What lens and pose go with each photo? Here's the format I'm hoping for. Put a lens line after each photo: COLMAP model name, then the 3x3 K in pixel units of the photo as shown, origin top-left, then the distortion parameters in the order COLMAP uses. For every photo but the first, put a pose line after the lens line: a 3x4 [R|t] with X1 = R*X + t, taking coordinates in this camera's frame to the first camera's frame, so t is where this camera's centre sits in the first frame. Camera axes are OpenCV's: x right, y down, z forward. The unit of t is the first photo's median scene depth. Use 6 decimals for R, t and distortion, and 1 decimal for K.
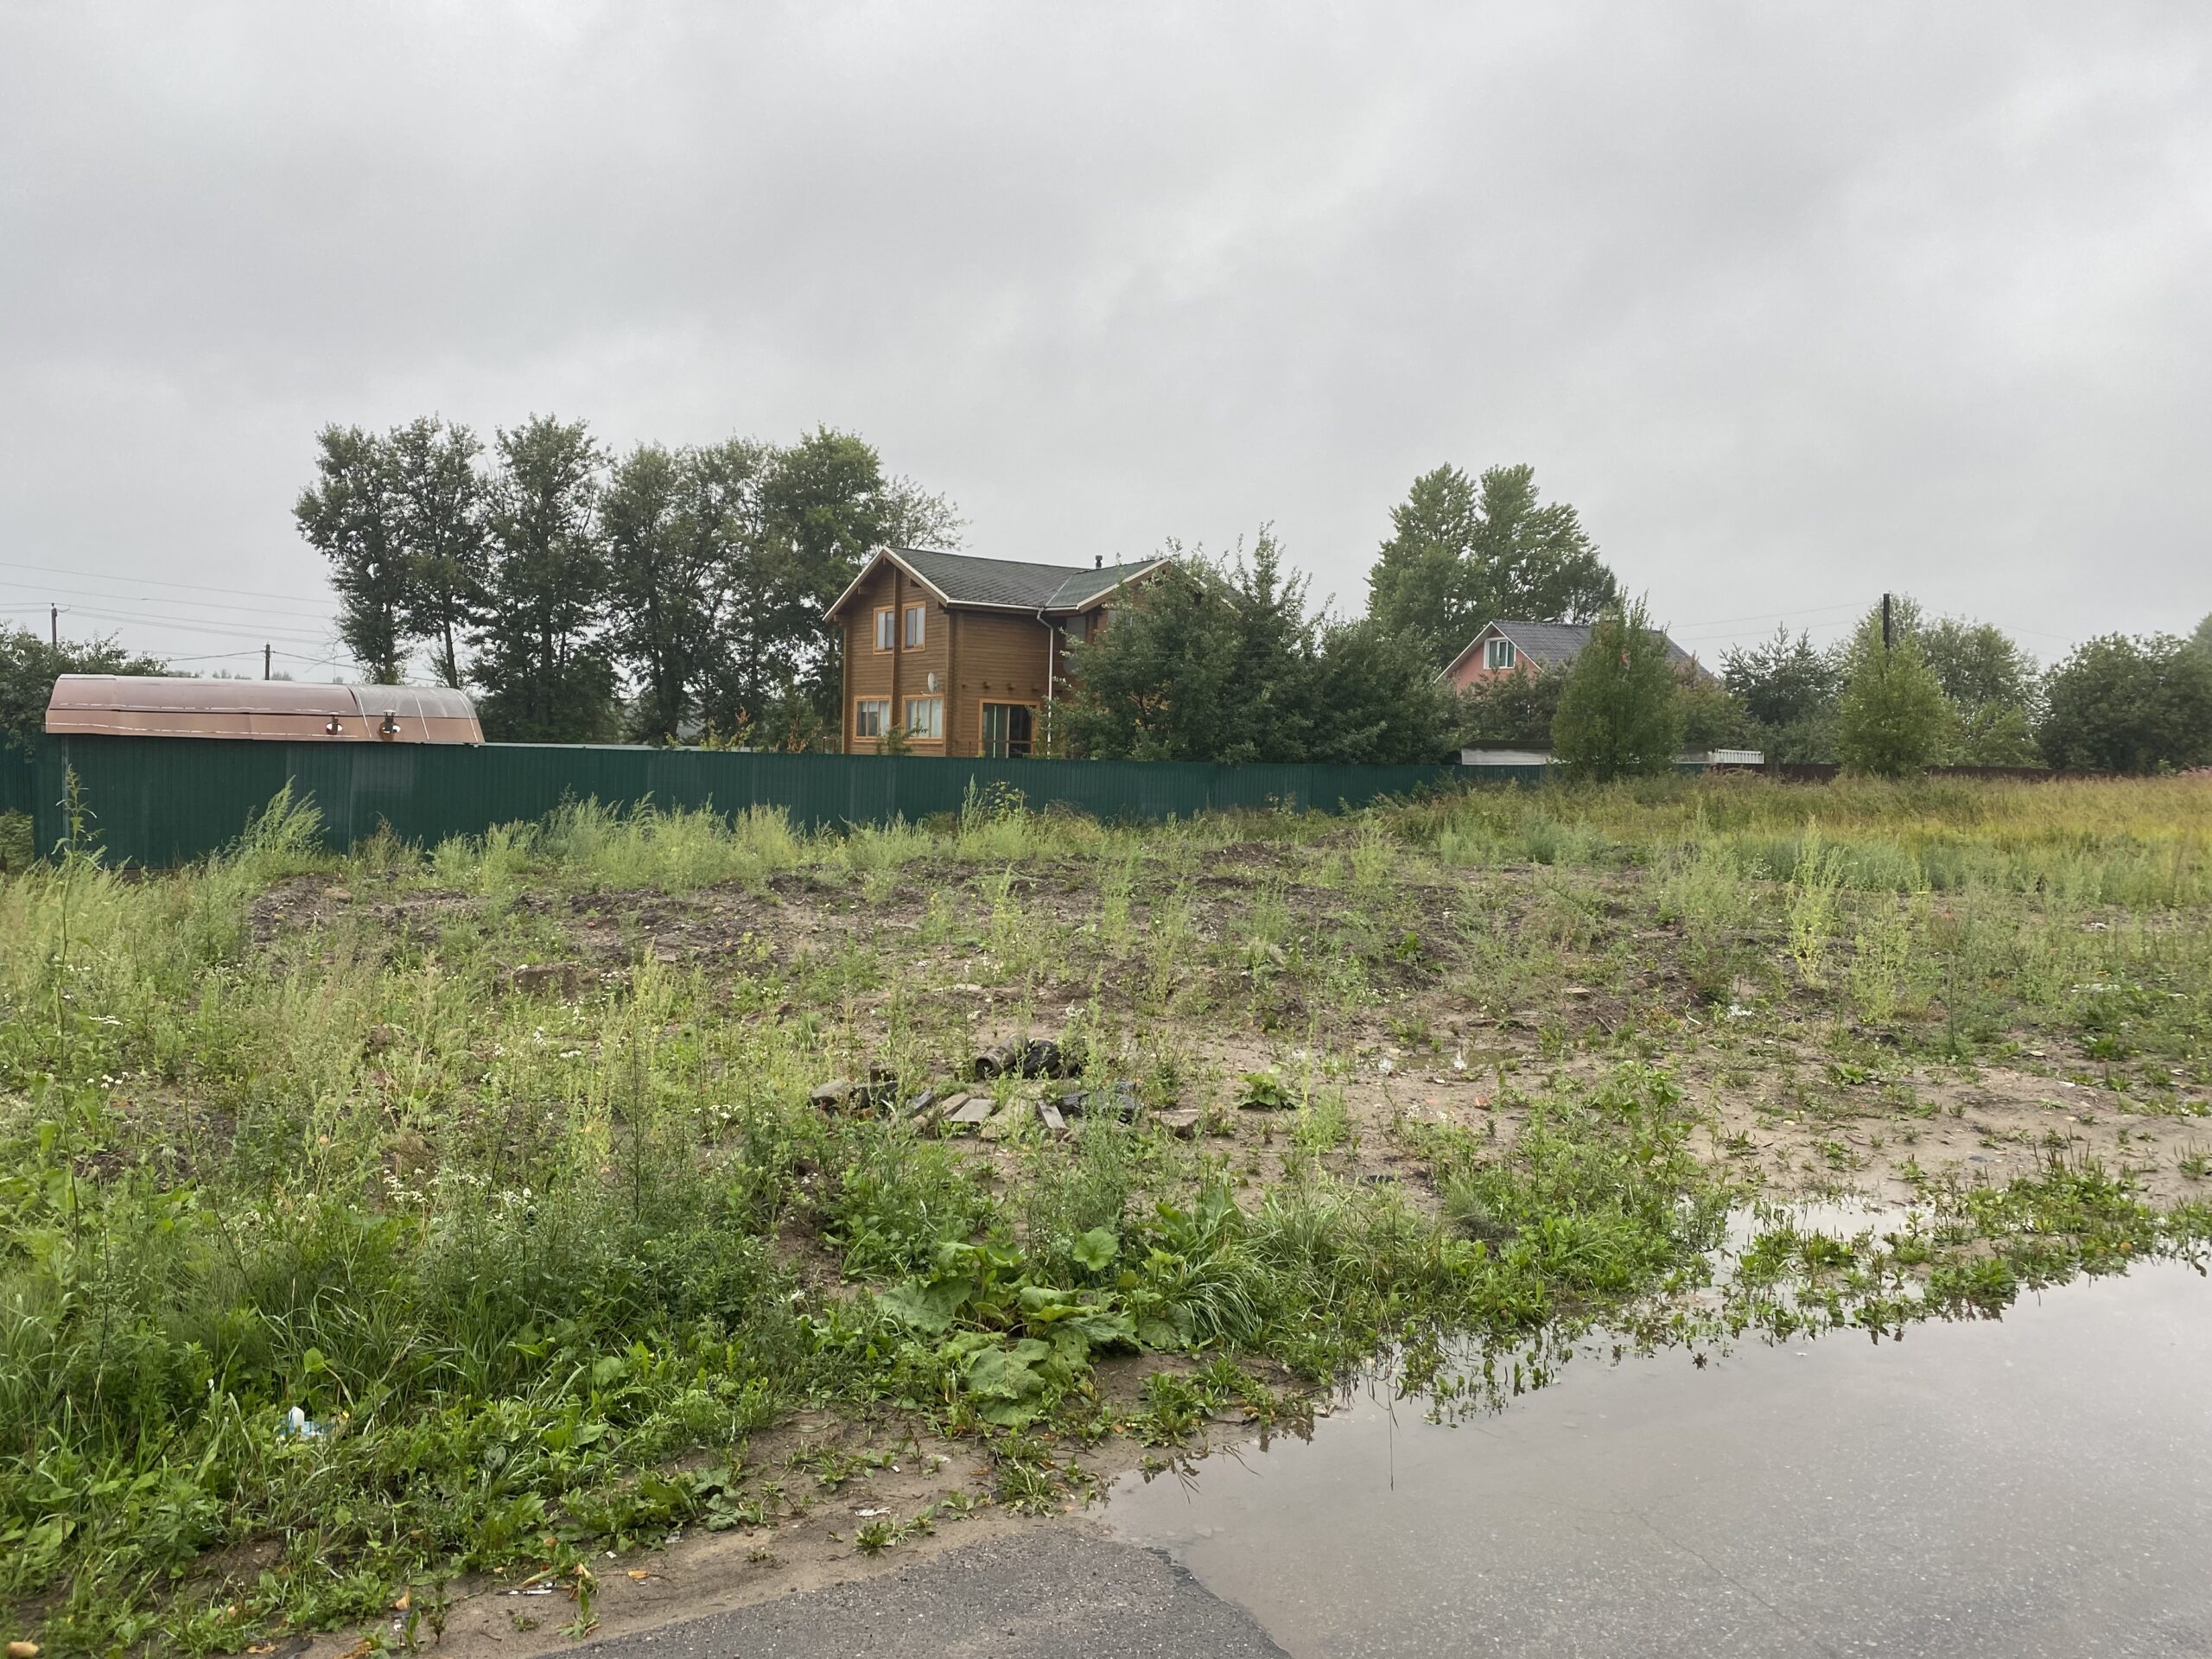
lens RADIAL K [[1678.9, 0, 1111.8], [0, 1678.9, 816.1], [0, 0, 1]] dist [0.053122, -0.060095]
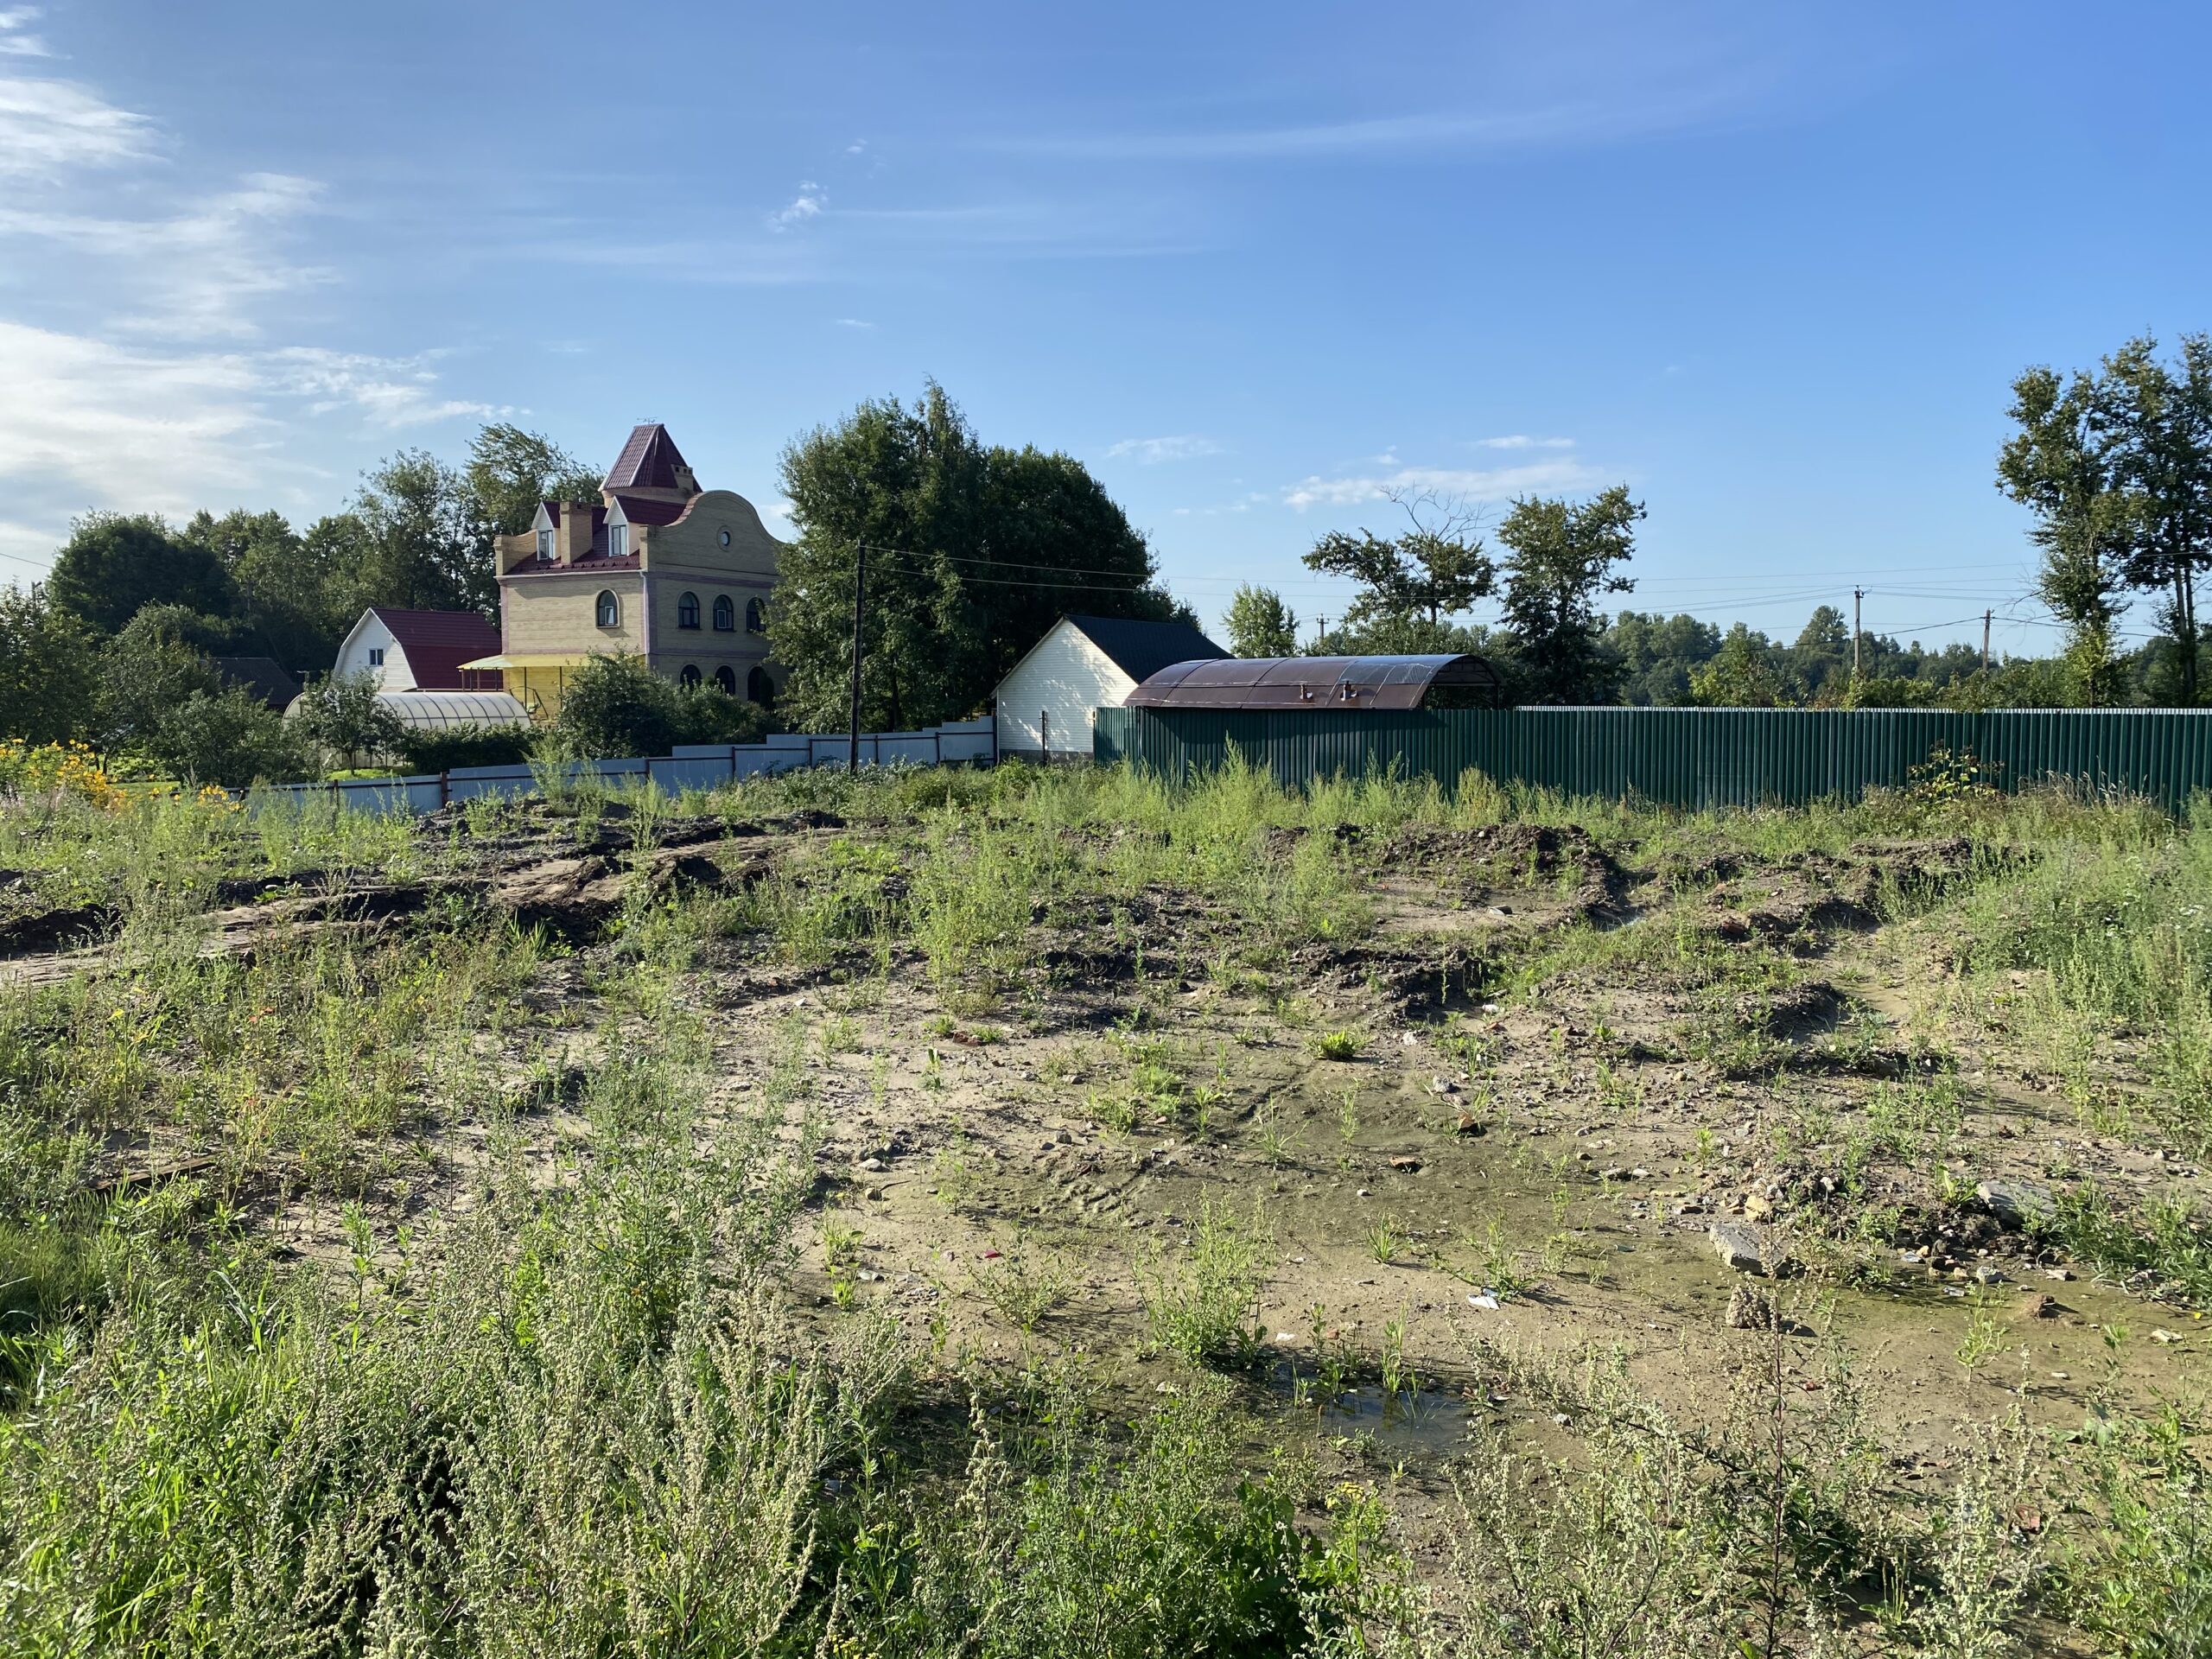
lens RADIAL K [[1678.9, 0, 1111.8], [0, 1678.9, 816.1], [0, 0, 1]] dist [0.053122, -0.060095]
pose [[0.368043, 0.041077, -0.928901, 0.212622], [-0.027860, 0.999062, 0.033141, -0.003311], [0.929391, 0.013682, 0.368842, 0.187840]]
